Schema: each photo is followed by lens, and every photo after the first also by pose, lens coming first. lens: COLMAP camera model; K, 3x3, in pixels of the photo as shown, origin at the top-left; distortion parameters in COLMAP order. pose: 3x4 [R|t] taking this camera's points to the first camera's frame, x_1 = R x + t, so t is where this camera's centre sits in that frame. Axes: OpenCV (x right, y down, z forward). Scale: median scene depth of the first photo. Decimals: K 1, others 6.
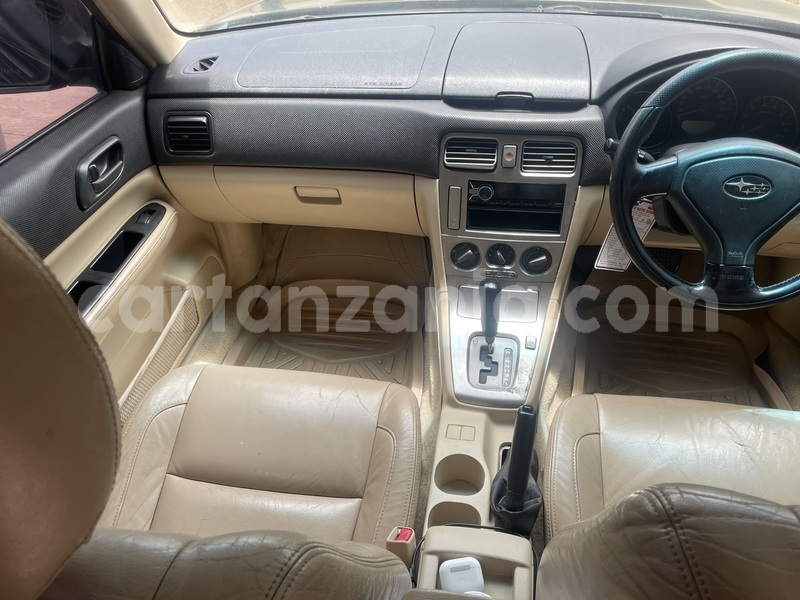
lens RADIAL K [[669.8, 0, 400.0], [0, 669.8, 300.0], [0, 0, 1]] dist [0.090726, -0.154447]
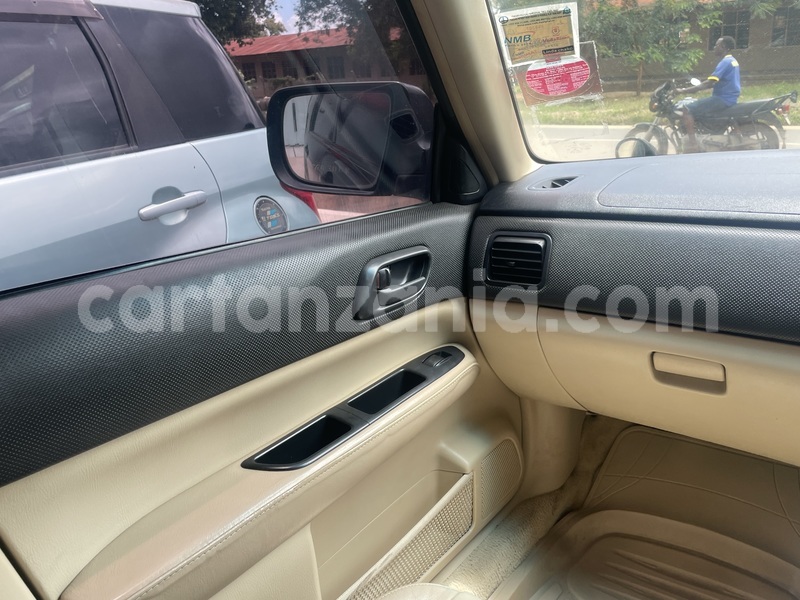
lens RADIAL K [[669.8, 0, 400.0], [0, 669.8, 300.0], [0, 0, 1]] dist [0.090726, -0.154447]
pose [[0.877616, 0.125804, -0.462561, -0.078402], [-0.270680, 0.926445, -0.261594, 0.023816], [0.395628, 0.354785, 0.847116, 0.344220]]
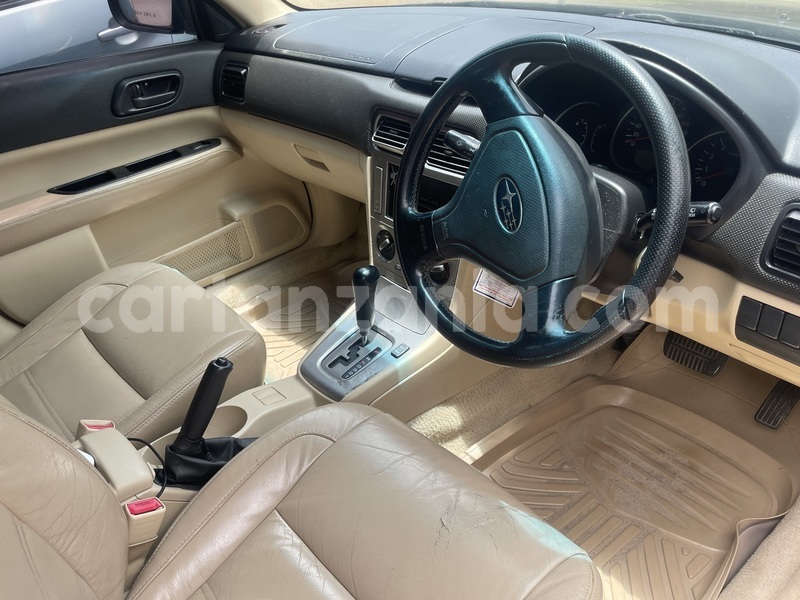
lens RADIAL K [[669.8, 0, 400.0], [0, 669.8, 300.0], [0, 0, 1]] dist [0.090726, -0.154447]
pose [[0.776612, 0.310643, -0.548065, 0.683130], [-0.345824, 0.937391, 0.041276, -0.039165], [0.526573, 0.157478, 0.835417, 0.232986]]
